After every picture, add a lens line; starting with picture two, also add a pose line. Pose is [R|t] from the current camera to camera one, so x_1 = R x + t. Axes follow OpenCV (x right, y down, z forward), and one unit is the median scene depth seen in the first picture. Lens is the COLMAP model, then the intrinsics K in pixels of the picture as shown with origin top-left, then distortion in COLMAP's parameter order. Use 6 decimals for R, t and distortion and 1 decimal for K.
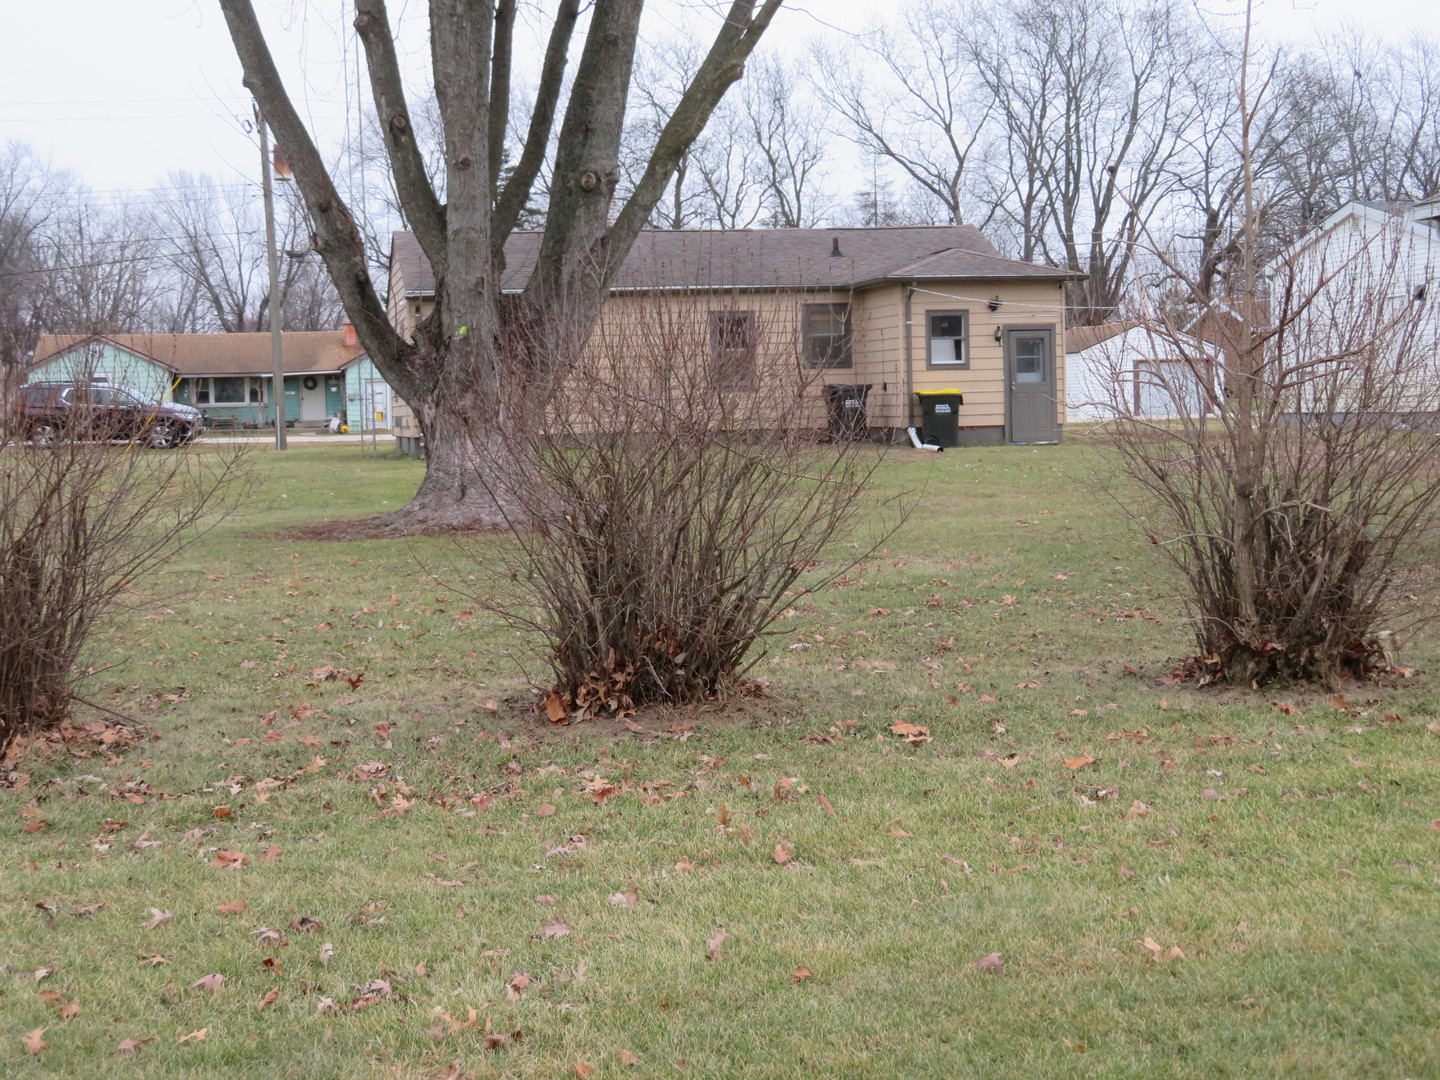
lens RADIAL K [[2091.2, 0, 727.8], [0, 2091.2, 543.3], [0, 0, 1]] dist [0.024800, 0.000000]
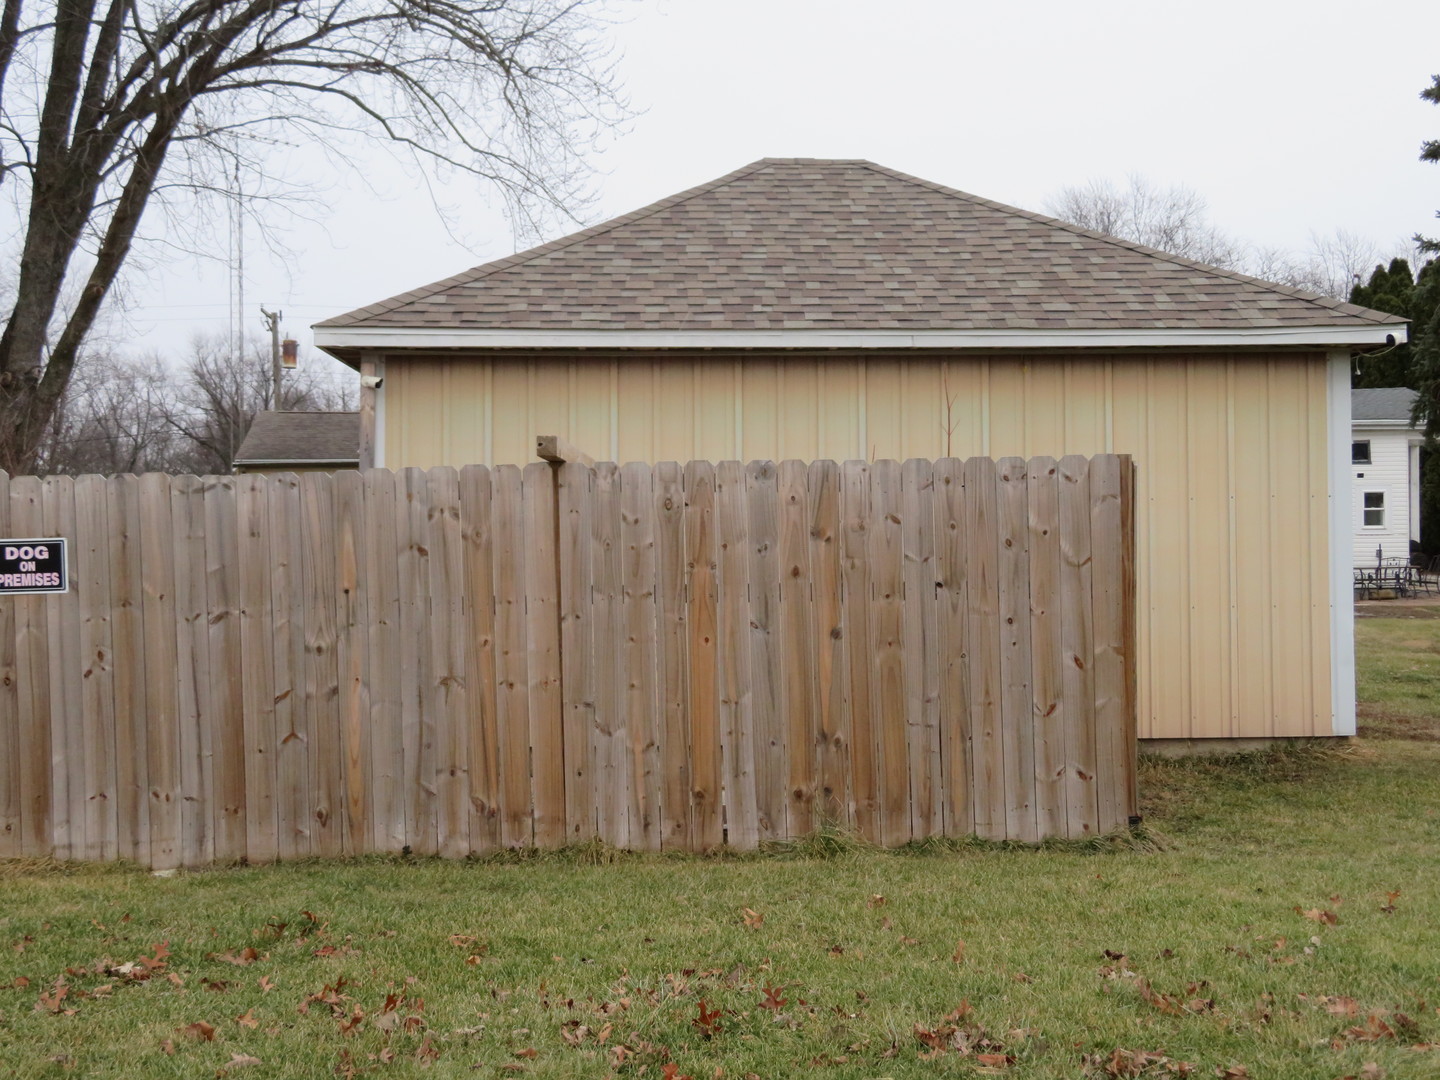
lens RADIAL K [[1704.1, 0, 720.5], [0, 1704.1, 540.1], [0, 0, 1]] dist [0.024913, 0.000000]
pose [[0.988172, 0.018207, -0.152268, 0.301604], [-0.028415, 0.997472, -0.065135, -0.014966], [0.150697, 0.068691, 0.986191, 0.045140]]
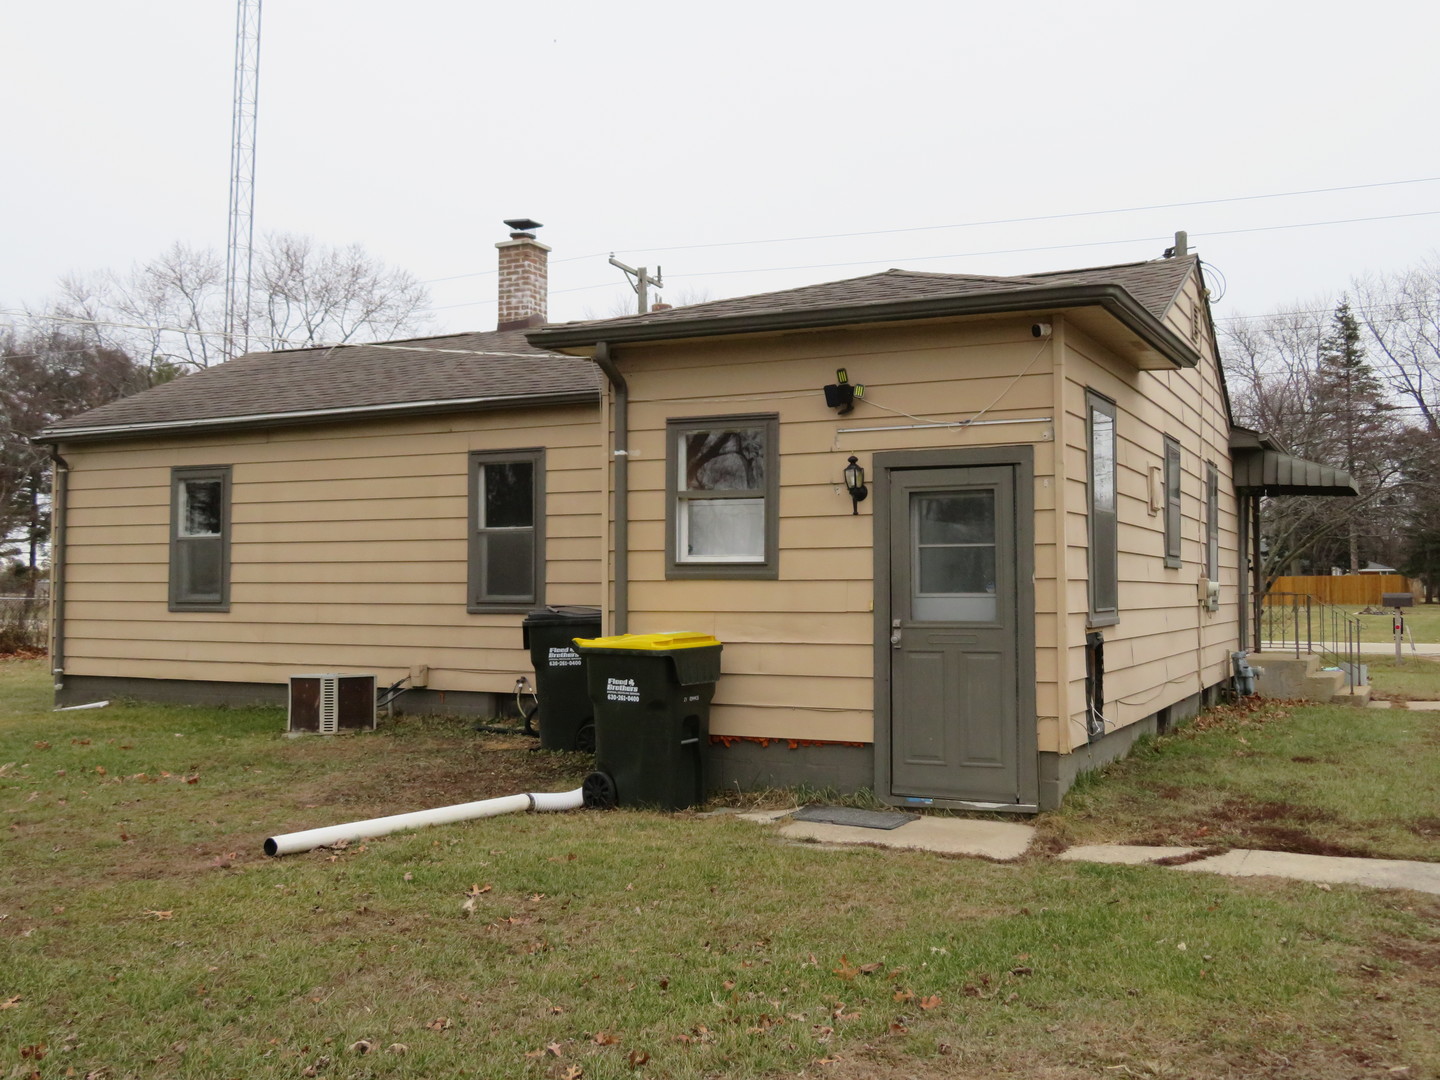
lens RADIAL K [[1444.6, 0, 717.3], [0, 1444.6, 540.7], [0, 0, 1]] dist [0.025432, 0.000000]
pose [[0.796599, 0.002846, -0.604501, 0.257585], [-0.059401, 0.995518, -0.073591, -0.071312], [0.601582, 0.094530, 0.793198, 0.802109]]
